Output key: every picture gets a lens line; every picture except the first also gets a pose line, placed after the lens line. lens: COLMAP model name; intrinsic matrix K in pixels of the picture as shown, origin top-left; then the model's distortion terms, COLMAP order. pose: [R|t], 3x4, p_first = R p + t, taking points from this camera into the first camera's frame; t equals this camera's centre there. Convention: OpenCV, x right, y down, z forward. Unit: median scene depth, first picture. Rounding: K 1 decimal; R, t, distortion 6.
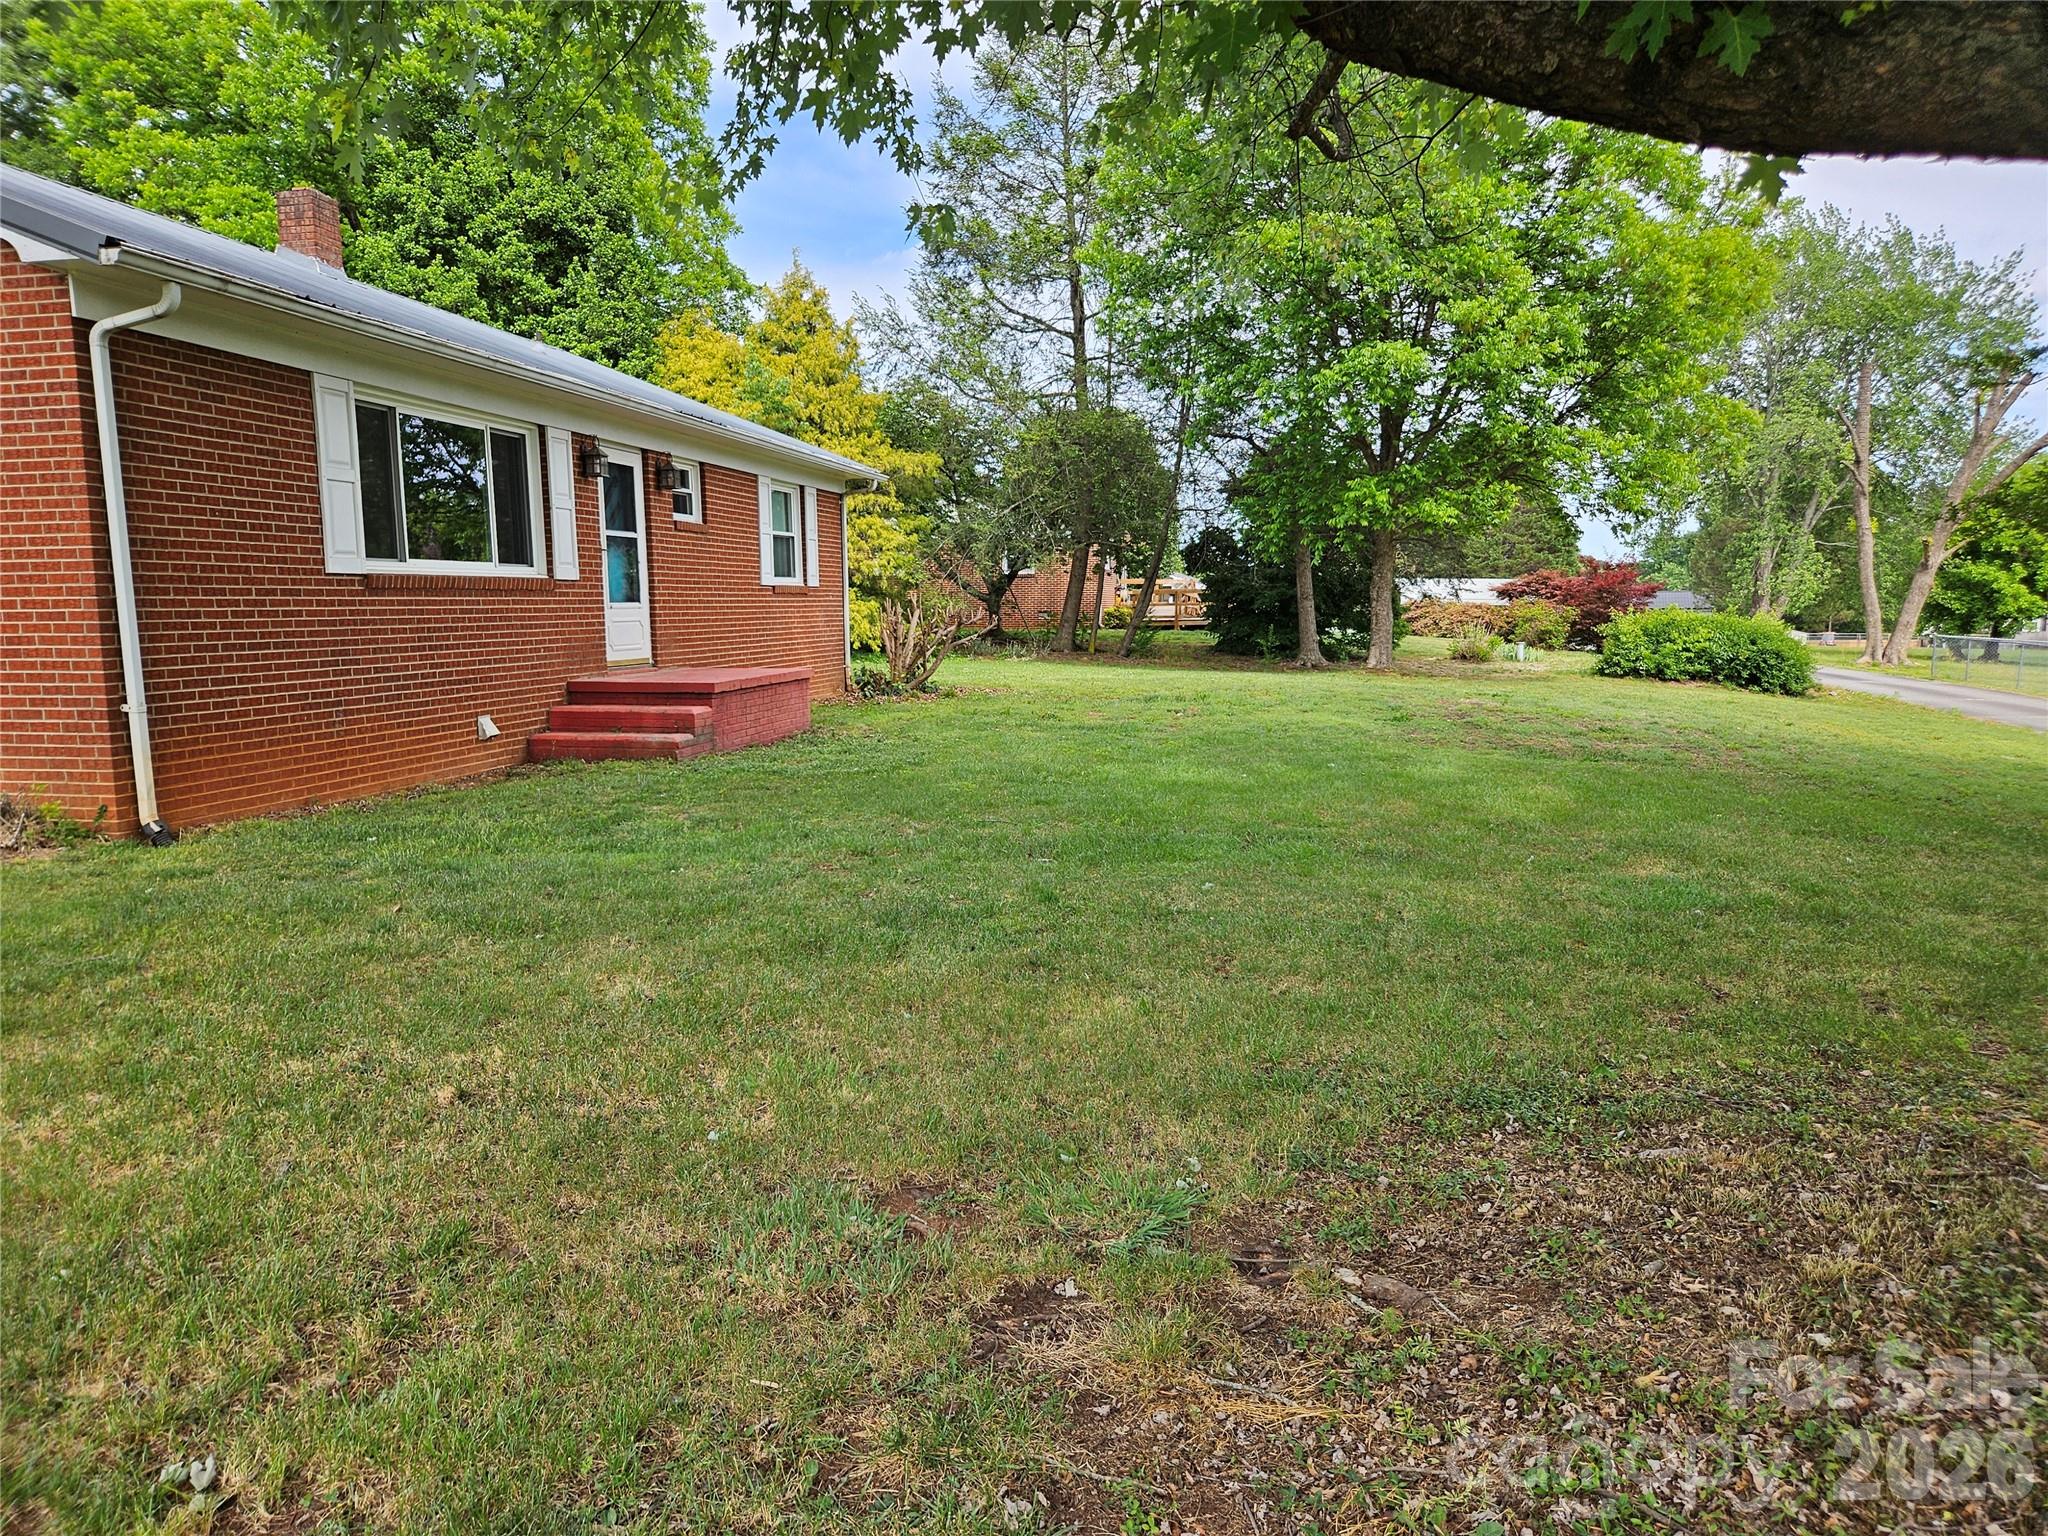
lens RADIAL K [[1359.6, 0, 965.0], [0, 1359.6, 776.4], [0, 0, 1]] dist [0.076210, -0.064234]
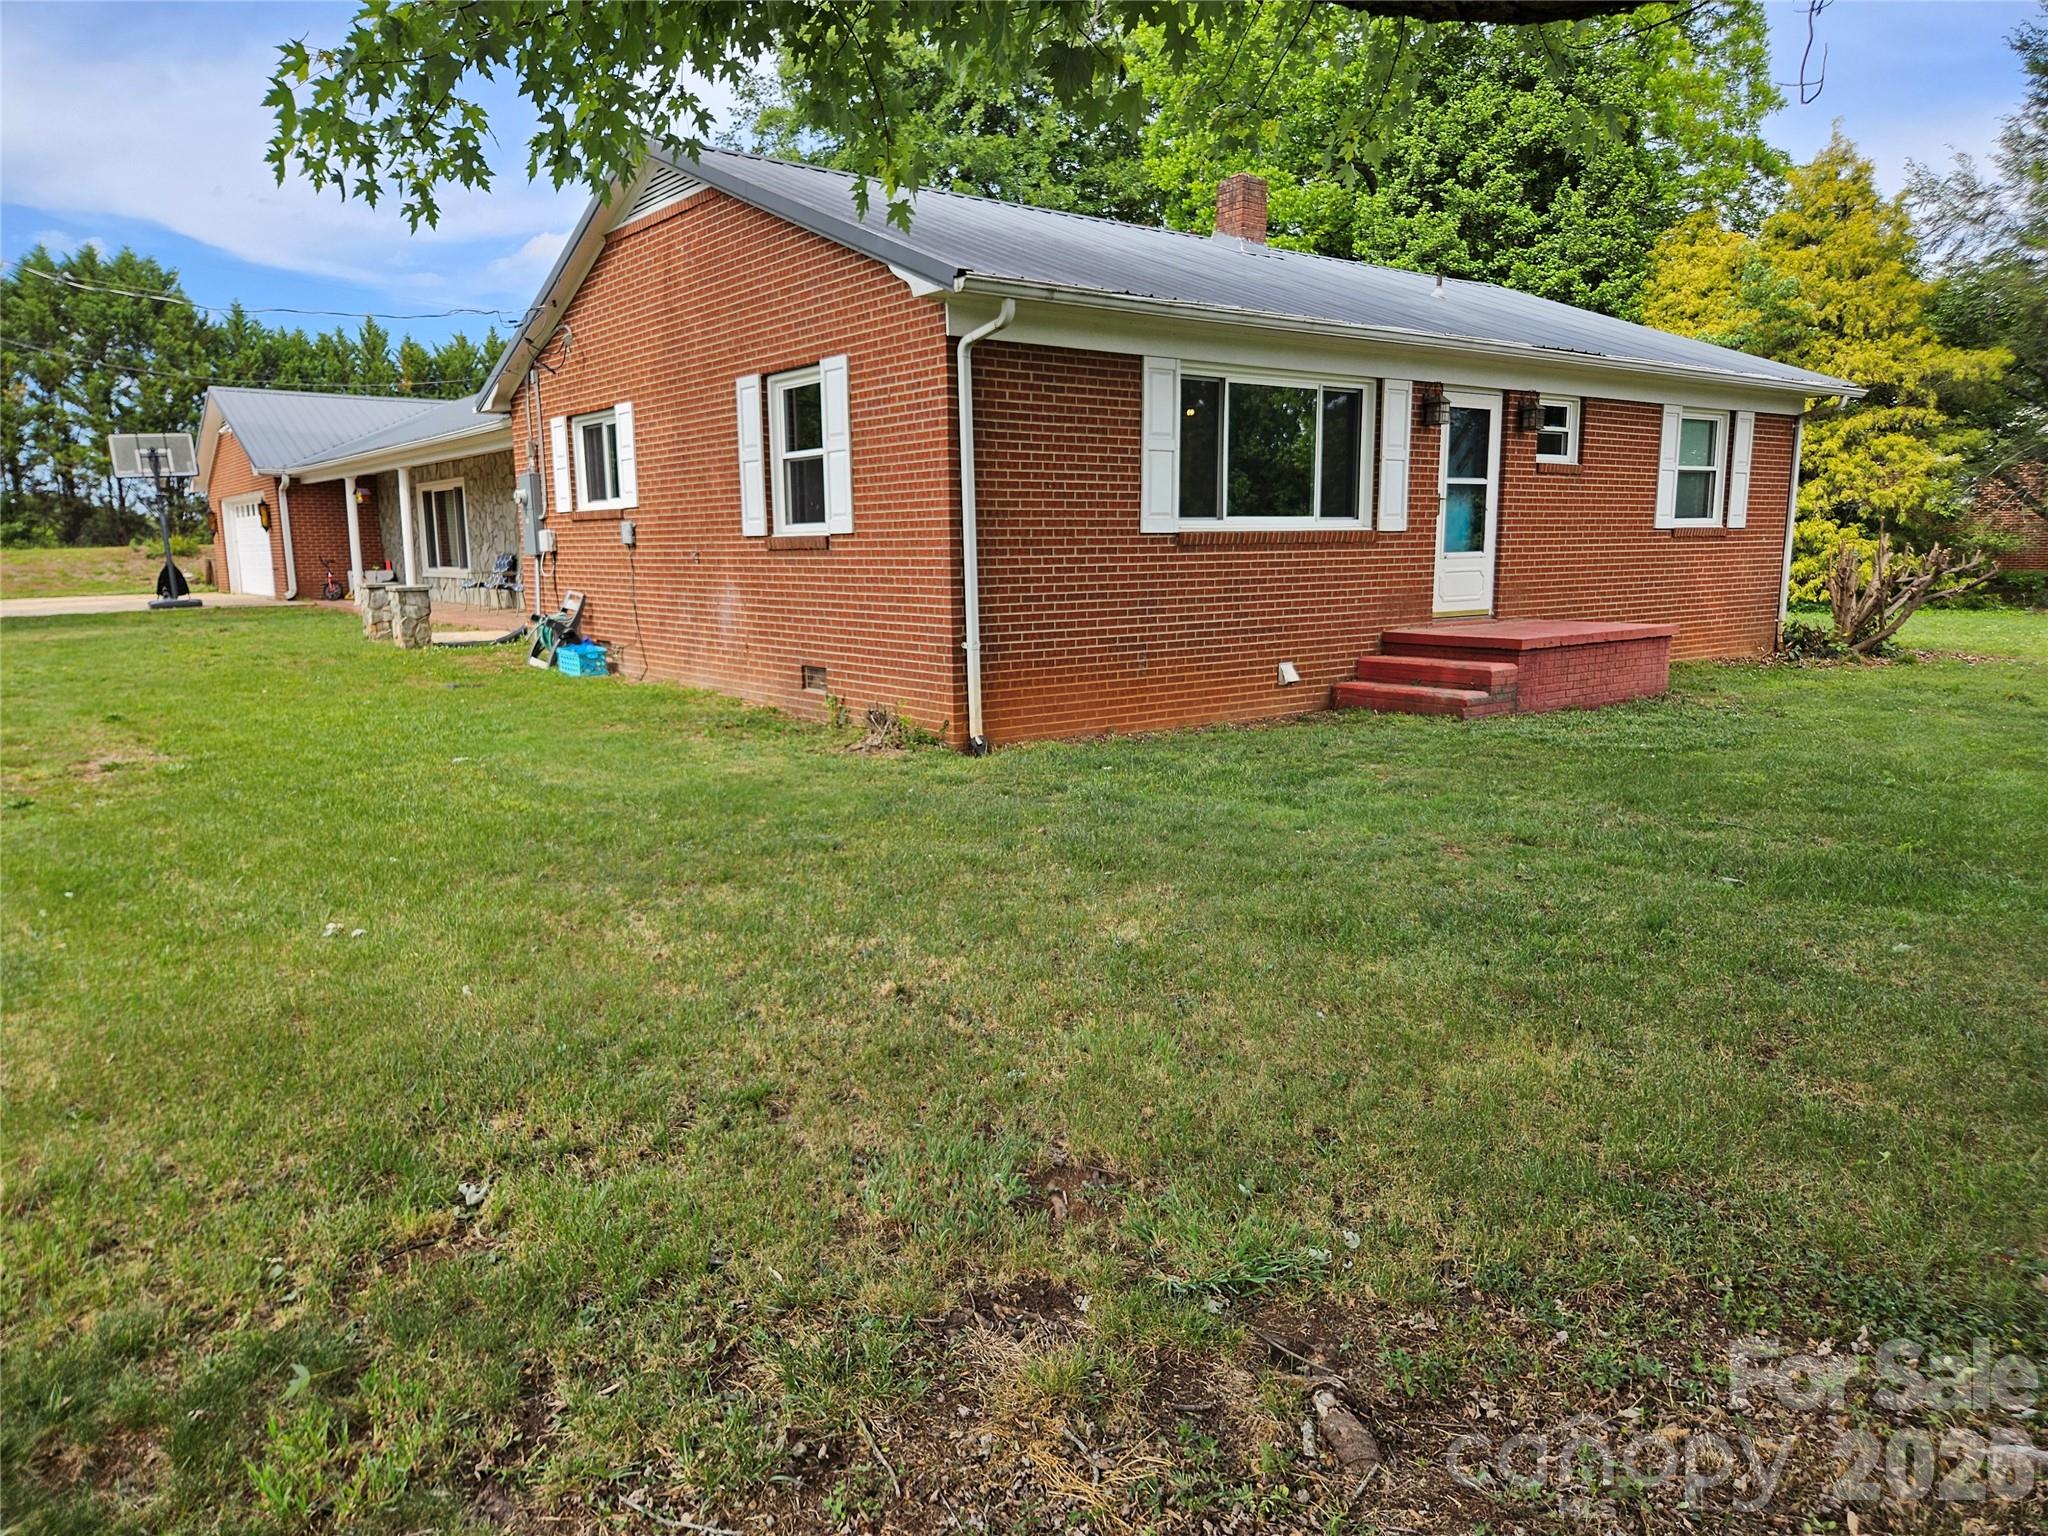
lens RADIAL K [[1340.5, 0, 1005.9], [0, 1340.5, 778.7], [0, 0, 1]] dist [0.067888, -0.042136]
pose [[0.765258, 0.109640, -0.634318, 0.159164], [-0.077620, 0.993915, 0.078153, -0.019683], [0.639027, -0.010571, 0.769112, 0.055744]]
